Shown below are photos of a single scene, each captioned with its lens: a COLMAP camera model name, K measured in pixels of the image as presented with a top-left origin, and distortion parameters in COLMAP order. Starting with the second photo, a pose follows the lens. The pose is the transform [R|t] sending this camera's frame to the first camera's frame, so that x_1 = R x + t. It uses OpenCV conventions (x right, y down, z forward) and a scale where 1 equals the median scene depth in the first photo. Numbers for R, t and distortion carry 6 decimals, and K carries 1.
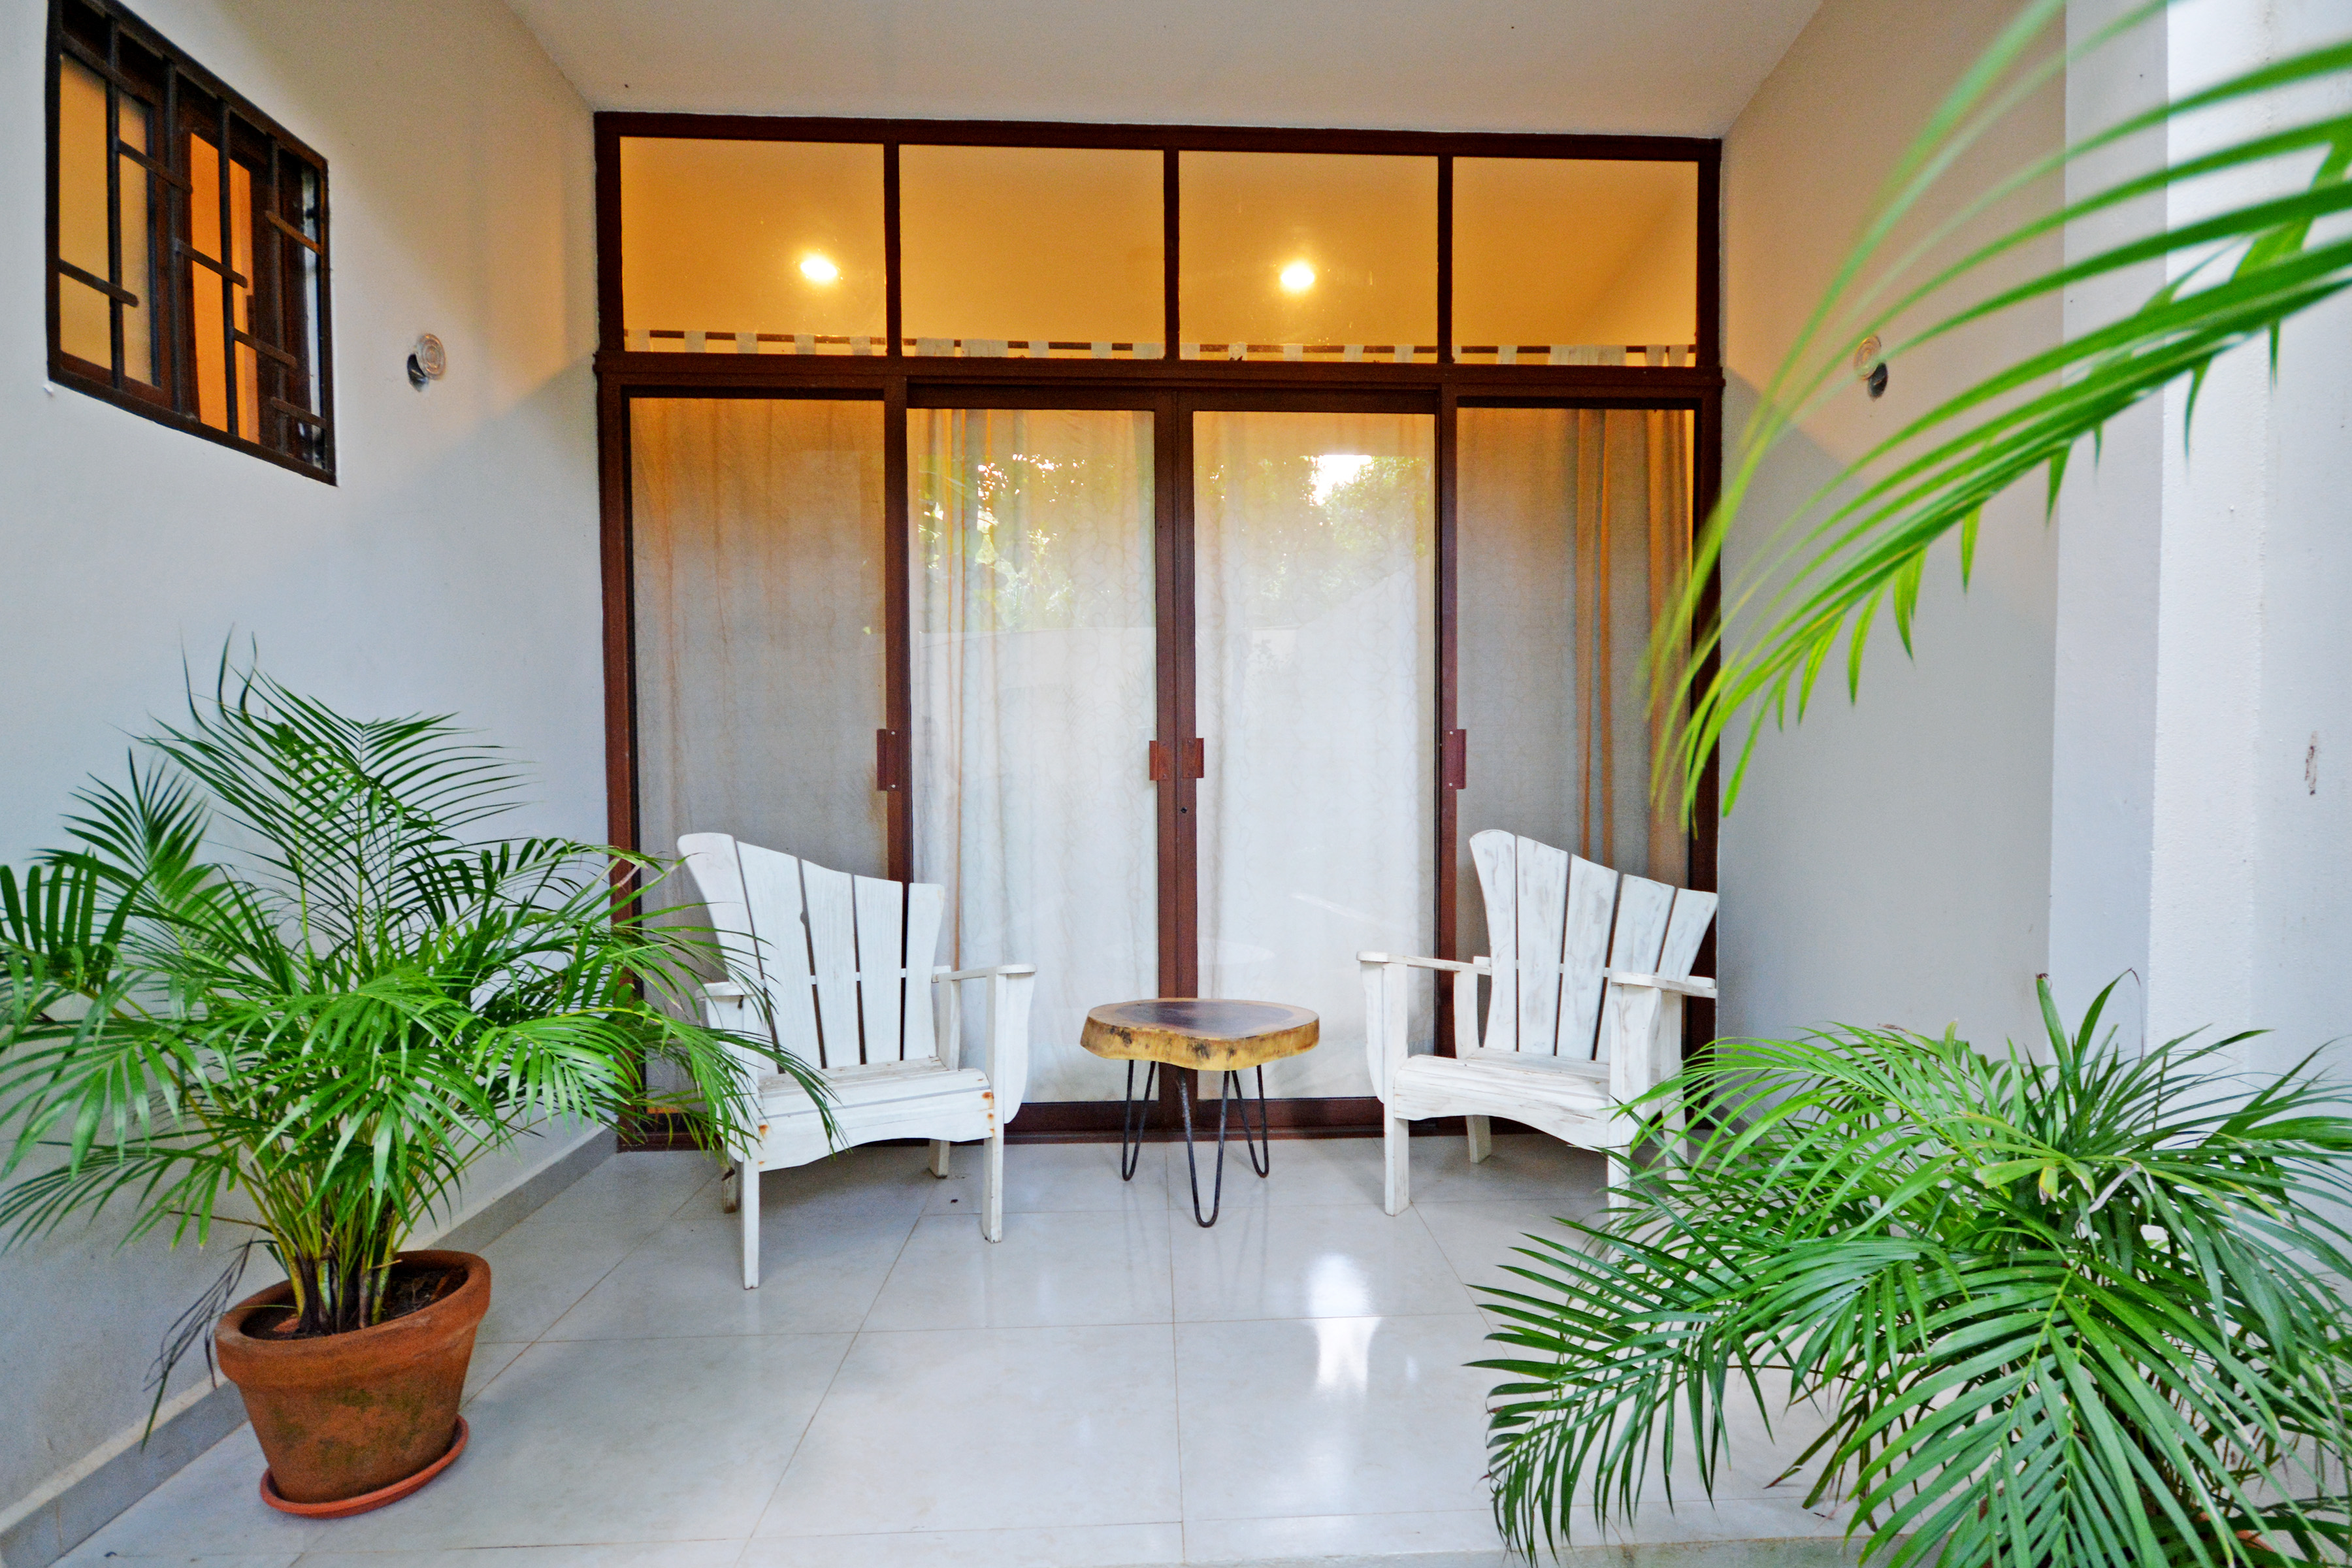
lens RADIAL K [[1118.2, 0, 1237.1], [0, 1118.2, 831.7], [0, 0, 1]] dist [-0.003526, 0.000277]
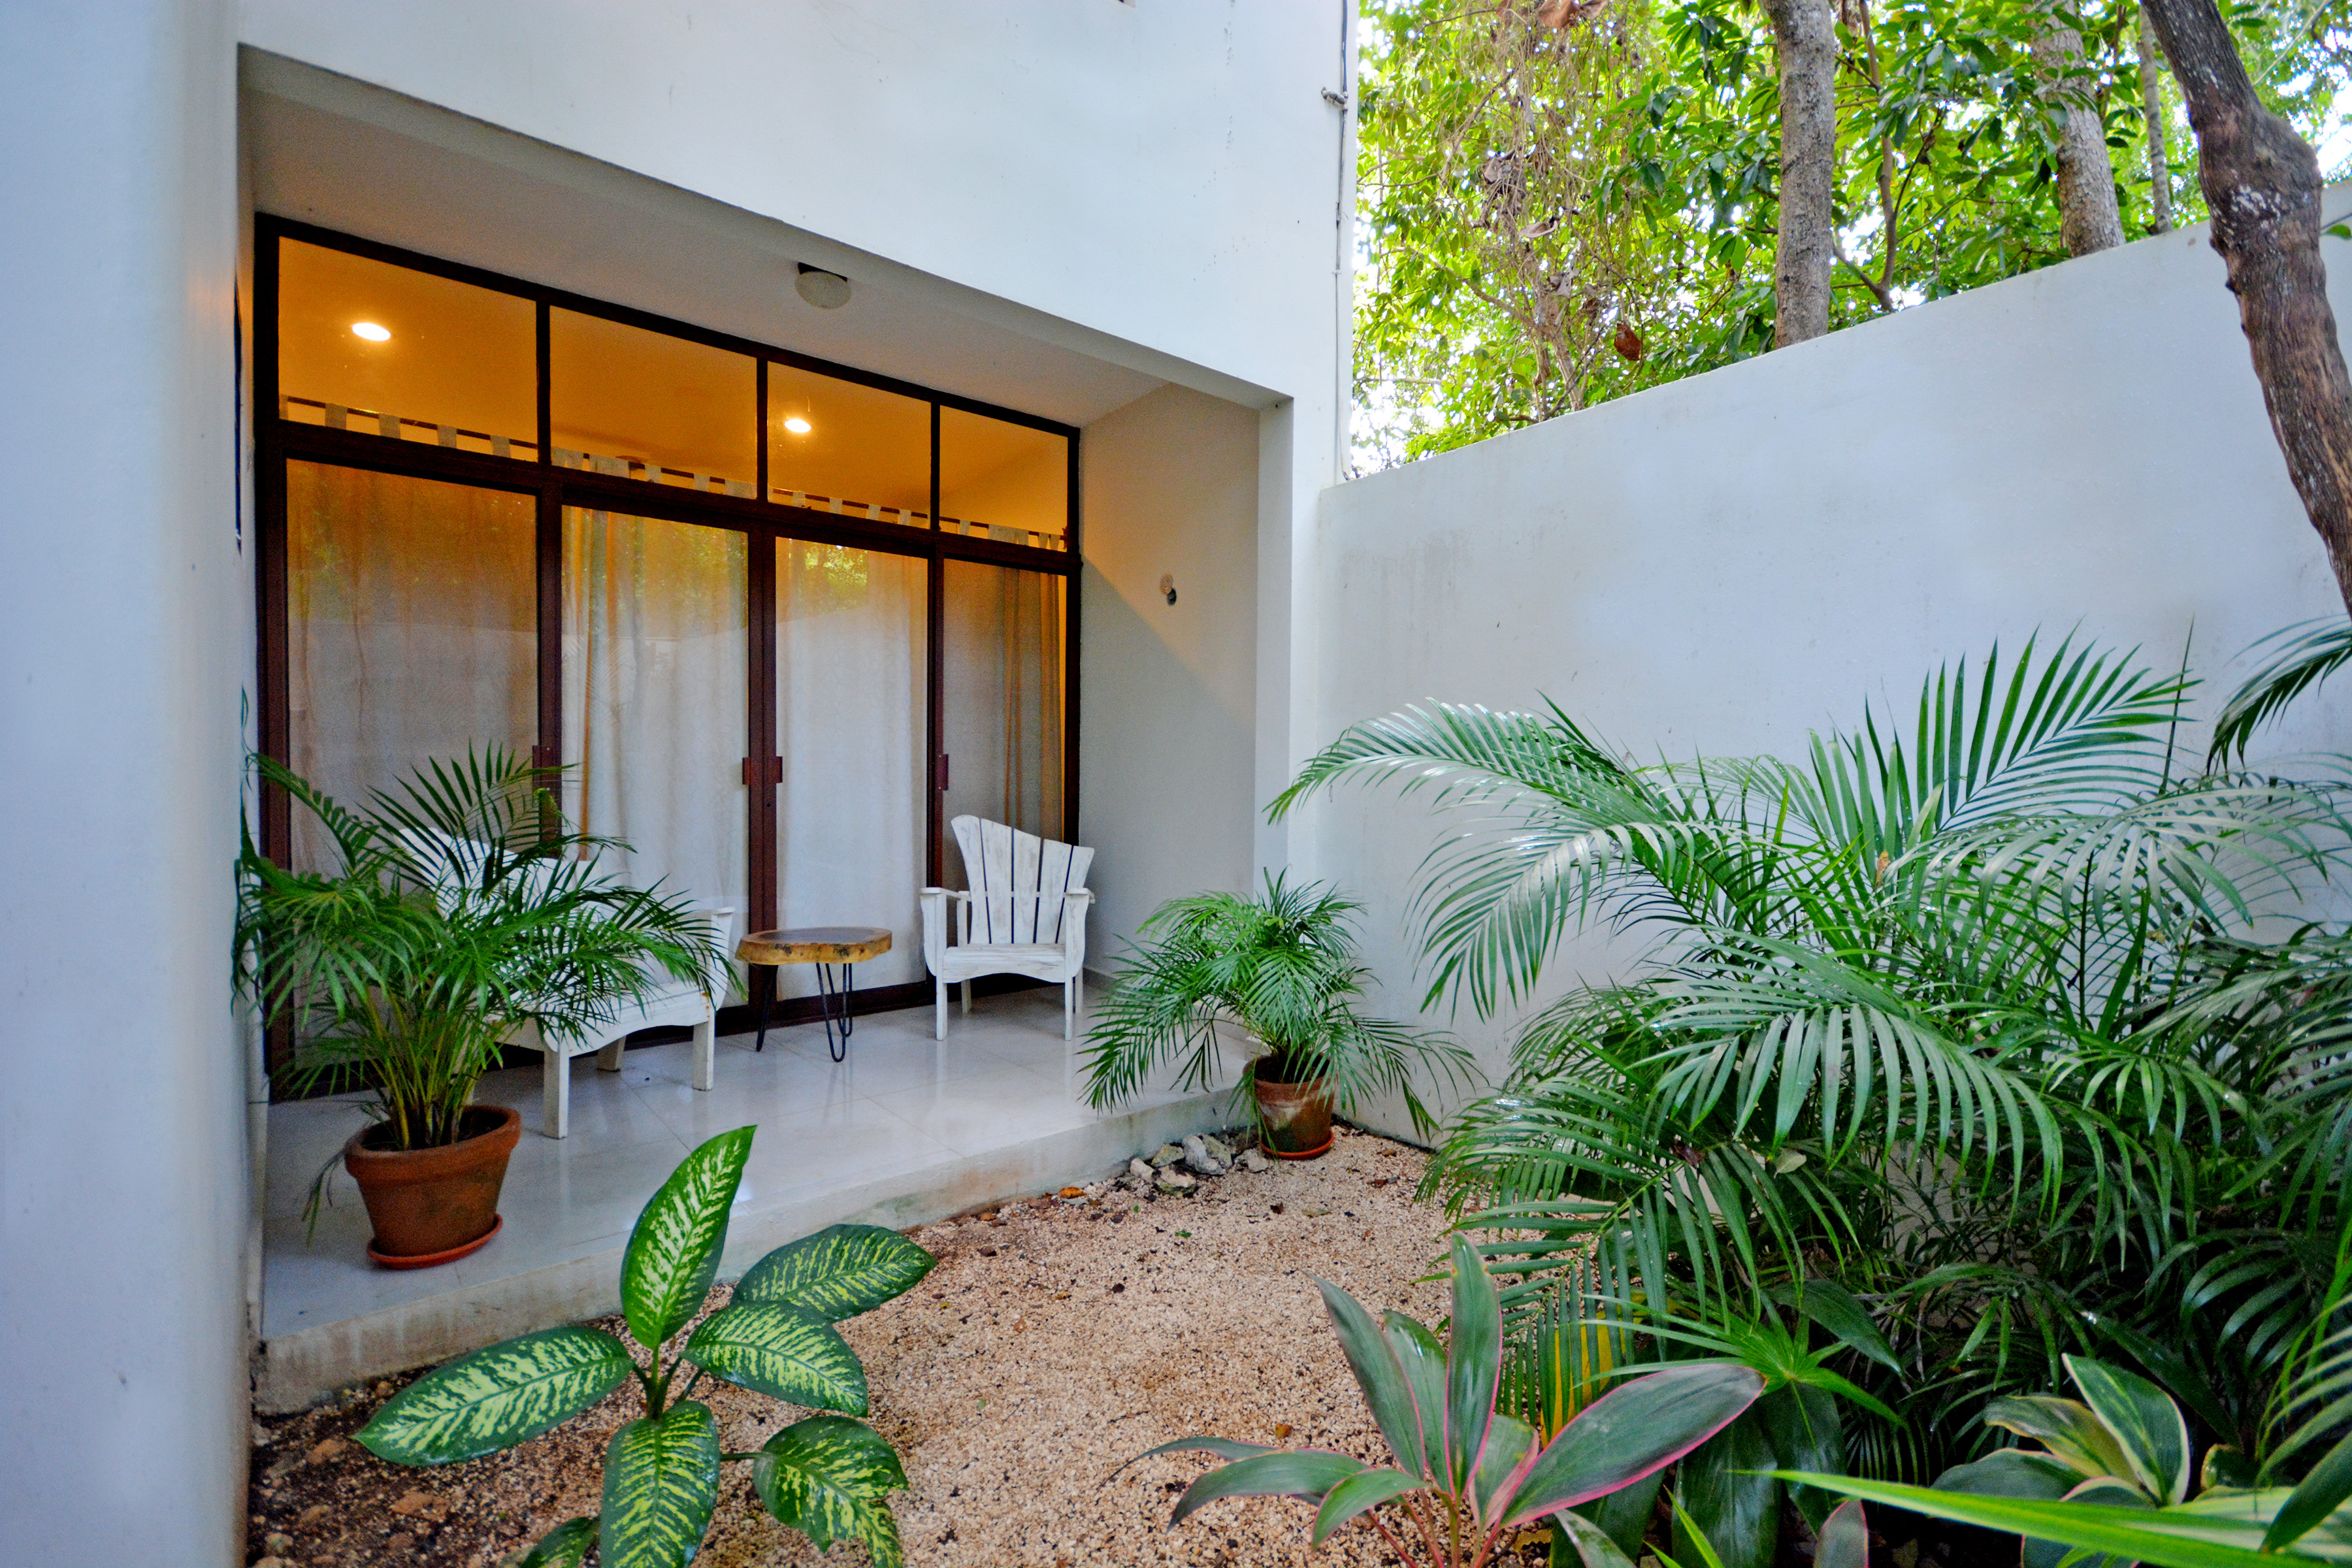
lens RADIAL K [[1036.2, 0, 1172.9], [0, 1036.2, 794.5], [0, 0, 1]] dist [-0.012943, 0.000063]
pose [[0.797409, -0.003315, 0.603430, -0.456090], [0.018310, 0.999657, -0.018704, 0.002015], [-0.603161, 0.025964, 0.797197, -0.411822]]
